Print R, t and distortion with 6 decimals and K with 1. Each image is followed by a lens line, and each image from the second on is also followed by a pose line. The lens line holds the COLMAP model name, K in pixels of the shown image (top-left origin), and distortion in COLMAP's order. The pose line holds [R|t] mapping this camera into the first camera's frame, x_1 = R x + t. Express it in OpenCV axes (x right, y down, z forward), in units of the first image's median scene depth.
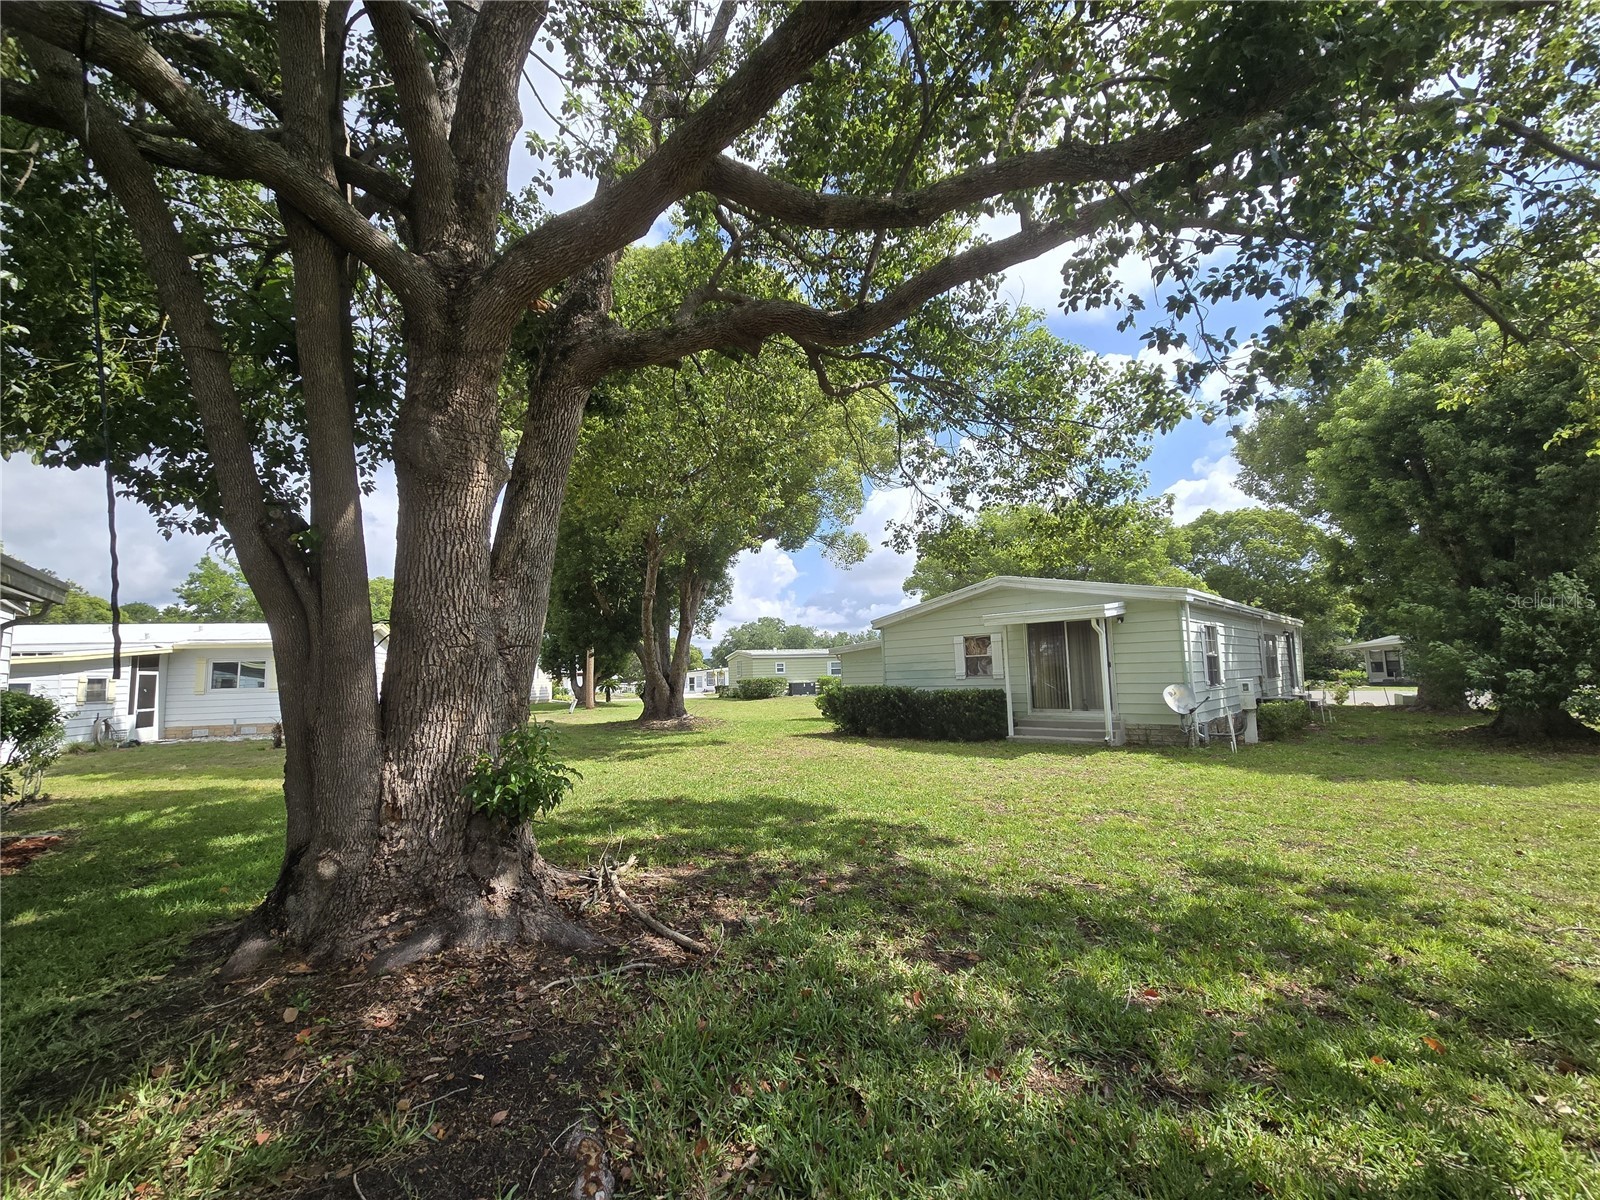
lens RADIAL K [[648.4, 0, 799.3], [0, 648.4, 600.8], [0, 0, 1]] dist [-0.001465, -0.000481]
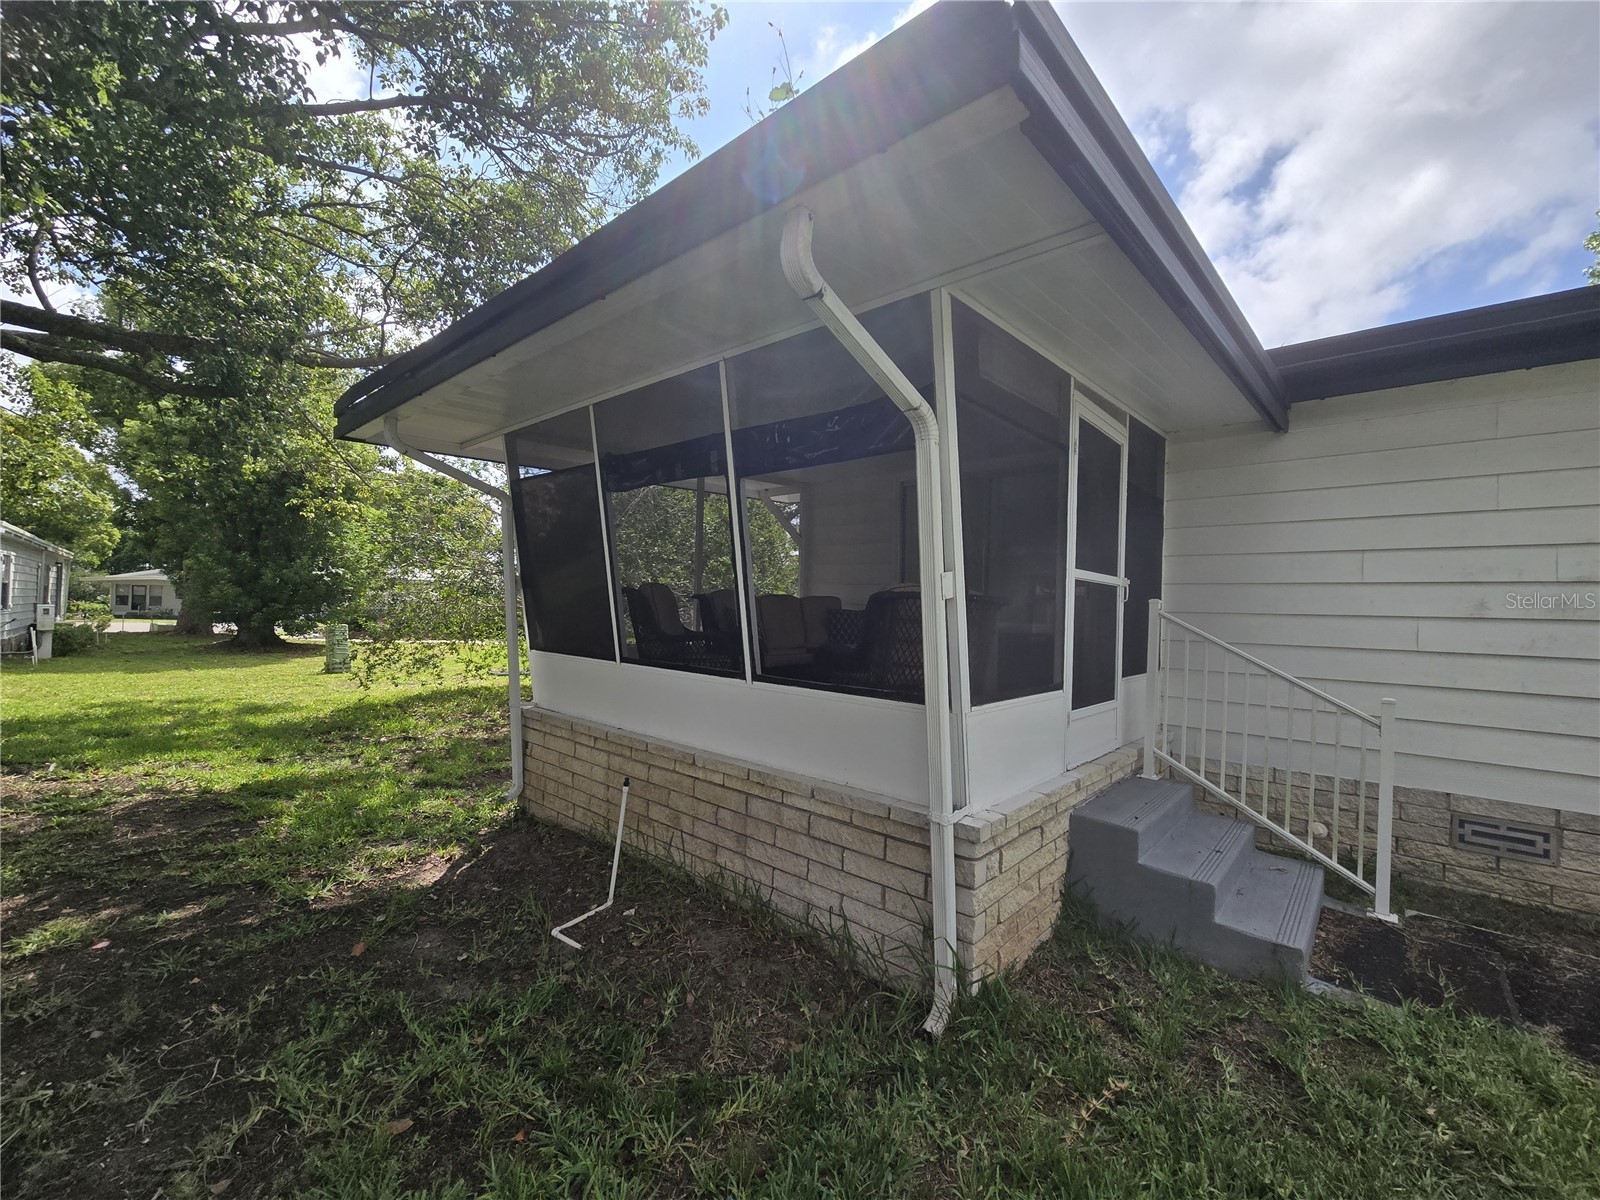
lens RADIAL K [[648.4, 0, 799.3], [0, 648.4, 600.2], [0, 0, 1]] dist [-0.001465, -0.000481]
pose [[0.025196, 0.032936, 0.999140, -0.285041], [-0.131313, 0.990906, -0.029353, -0.019404], [-0.991021, -0.130461, 0.029292, -0.239958]]
